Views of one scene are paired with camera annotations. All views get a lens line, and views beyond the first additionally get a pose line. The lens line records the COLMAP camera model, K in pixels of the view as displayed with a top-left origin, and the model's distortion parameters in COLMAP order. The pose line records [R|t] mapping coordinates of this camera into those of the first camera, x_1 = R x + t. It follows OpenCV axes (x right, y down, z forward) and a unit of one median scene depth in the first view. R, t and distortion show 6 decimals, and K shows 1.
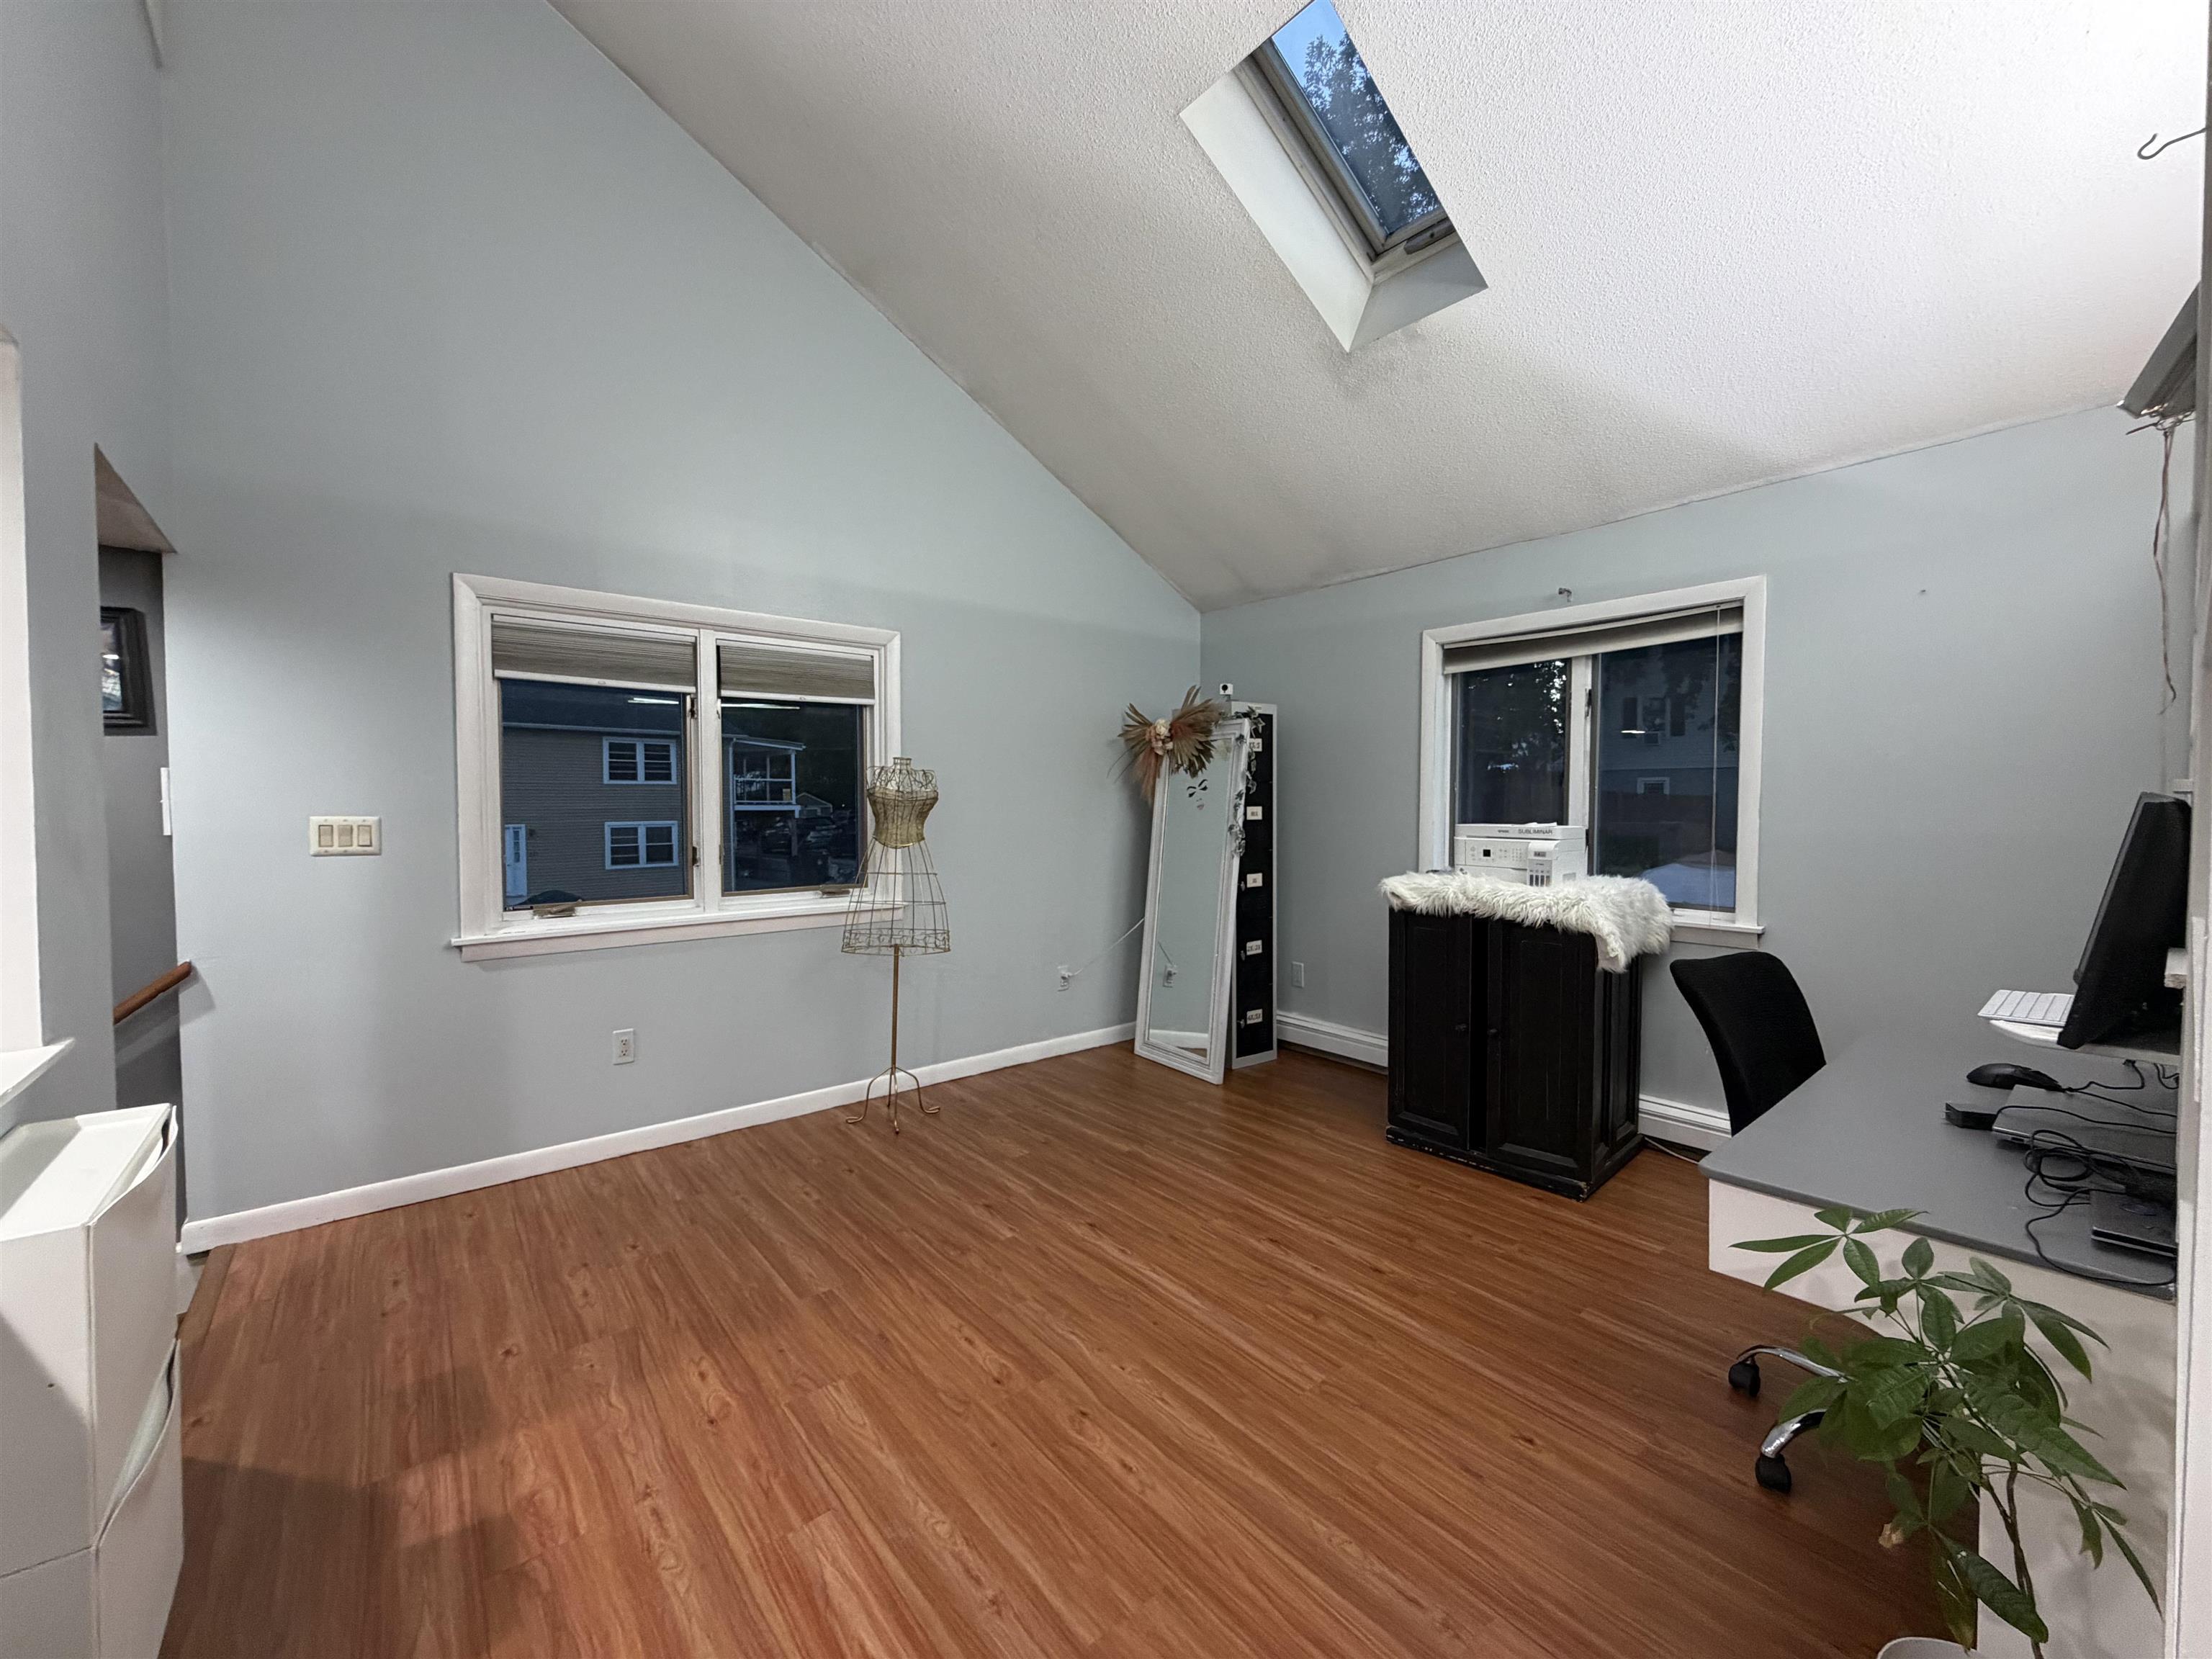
lens RADIAL K [[879.8, 0, 1099.5], [0, 879.8, 838.6], [0, 0, 1]] dist [-0.000130, -0.000140]
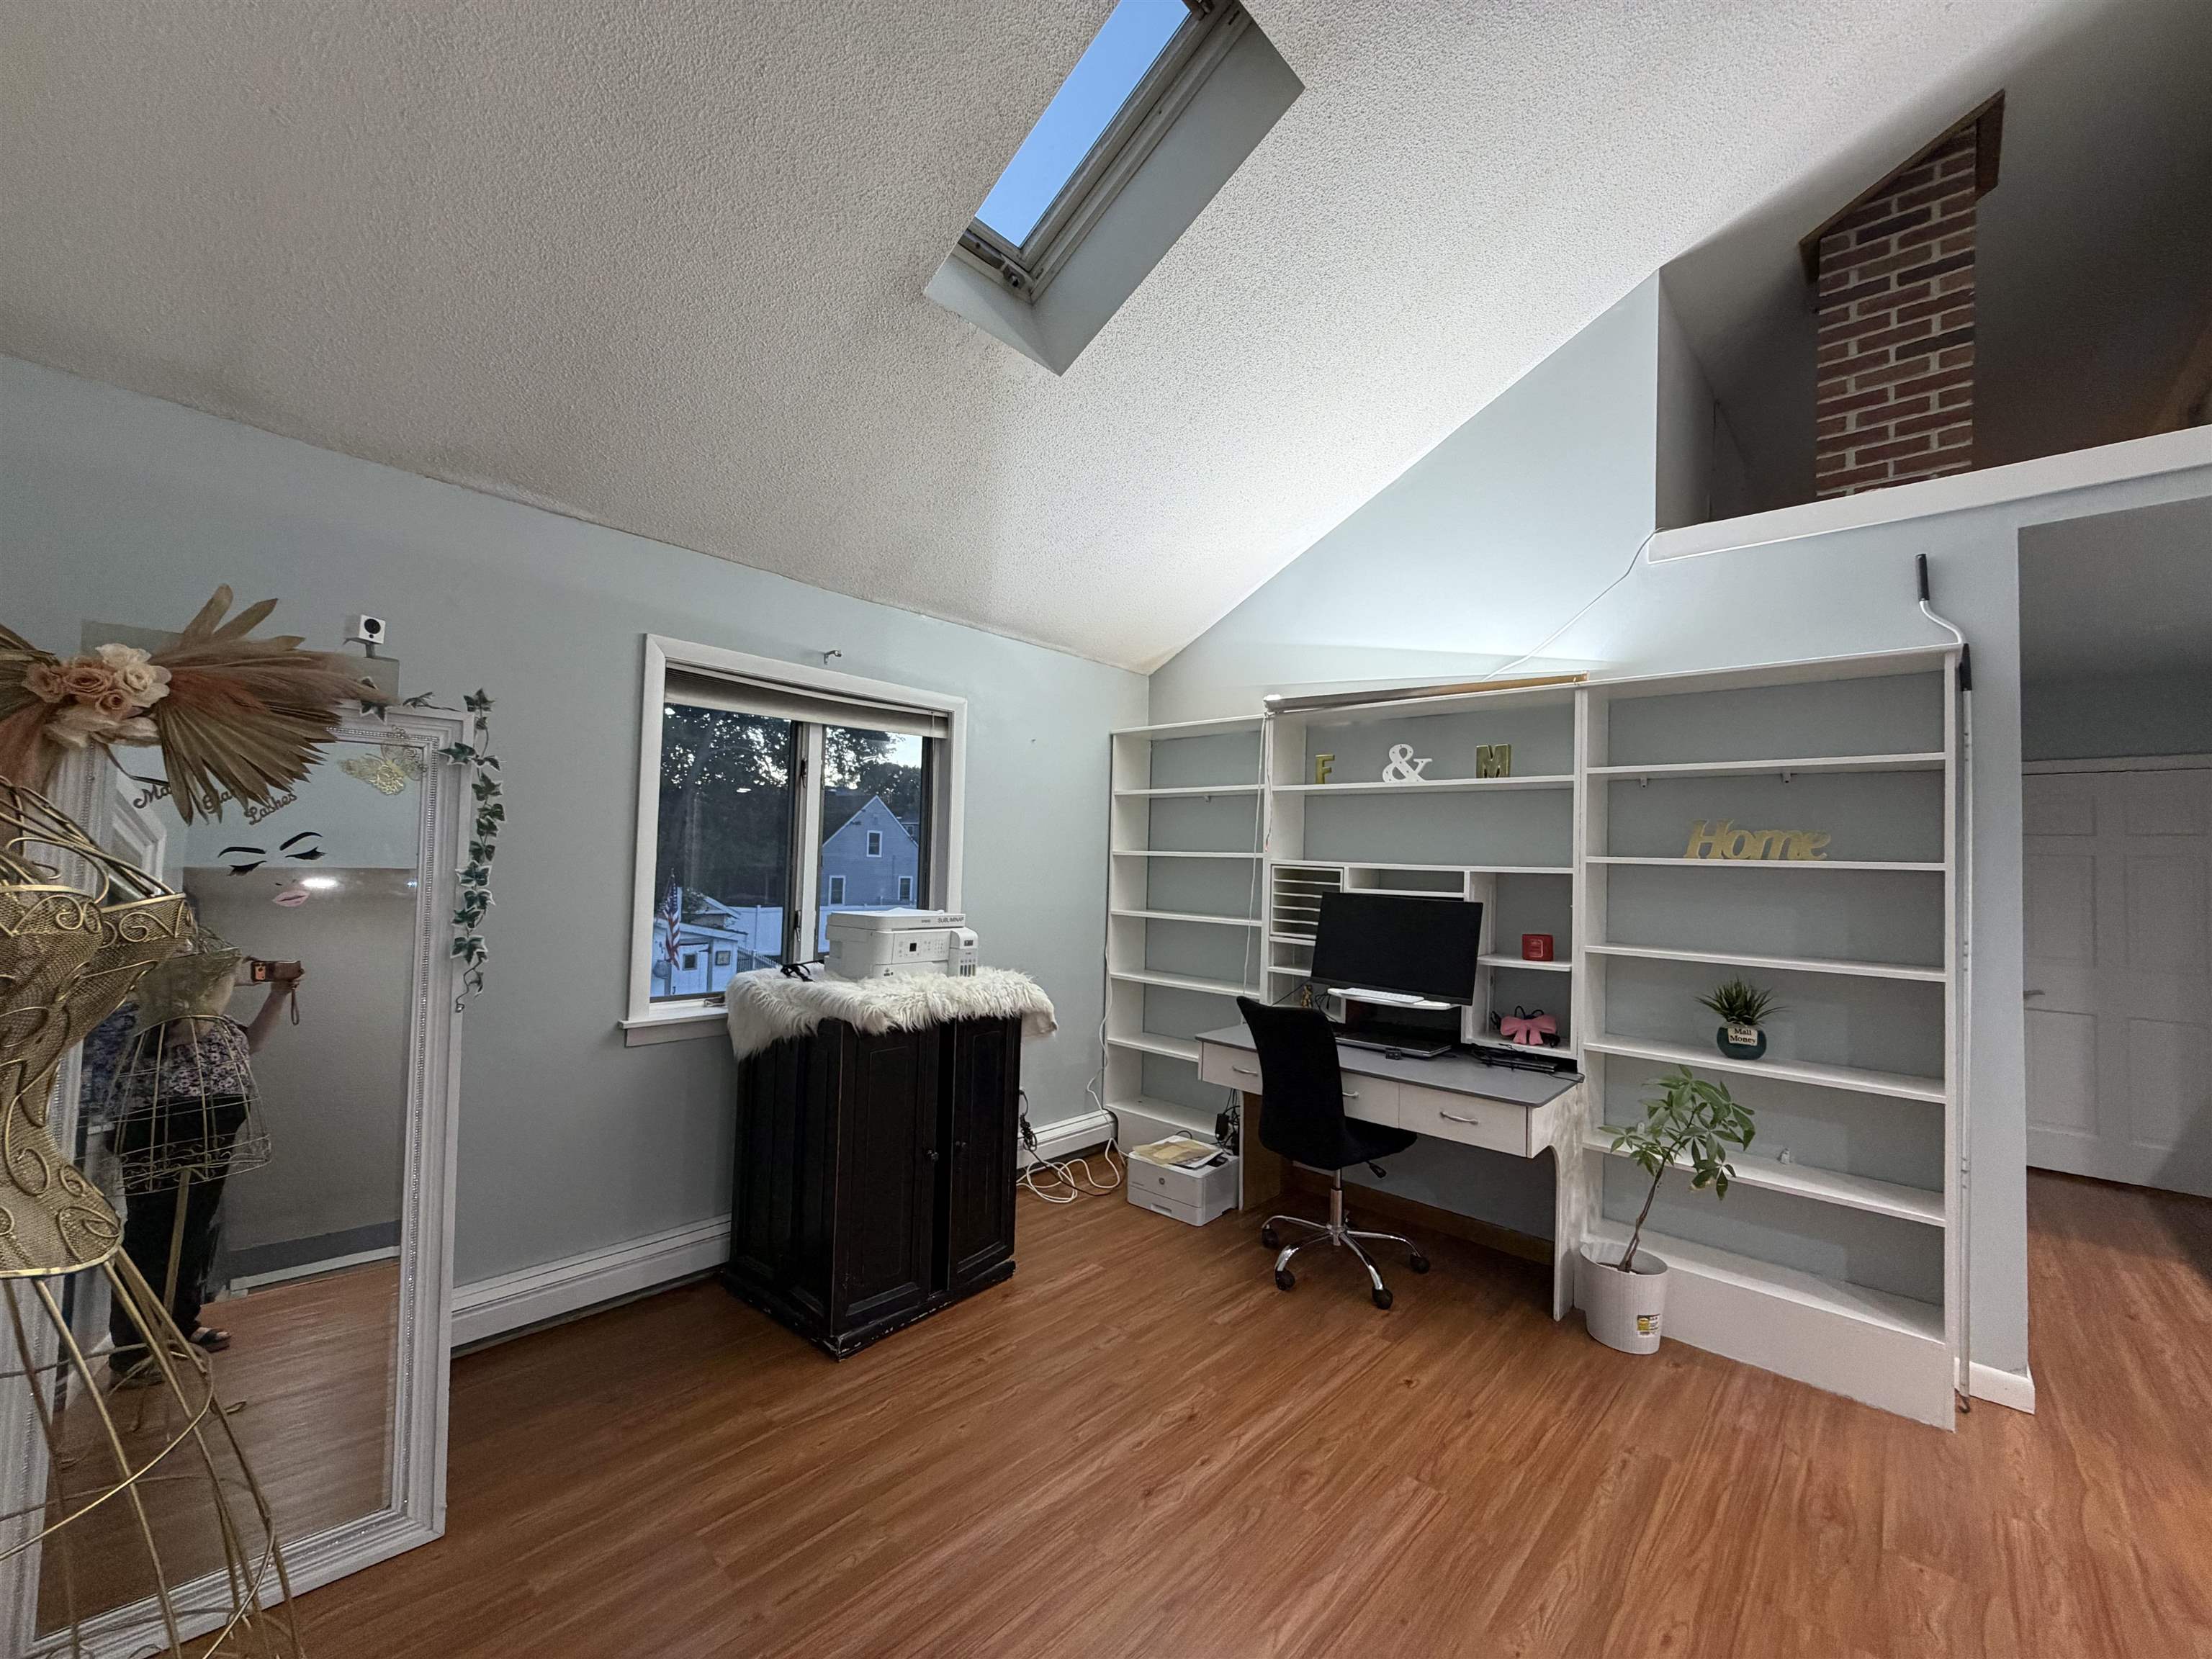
lens RADIAL K [[879.8, 0, 1099.5], [0, 879.8, 838.6], [0, 0, 1]] dist [-0.000130, -0.000140]
pose [[-0.141997, 0.024560, 0.989562, -0.536144], [0.010940, 0.999670, -0.023241, -0.081661], [-0.989807, 0.007526, -0.142219, 1.110569]]
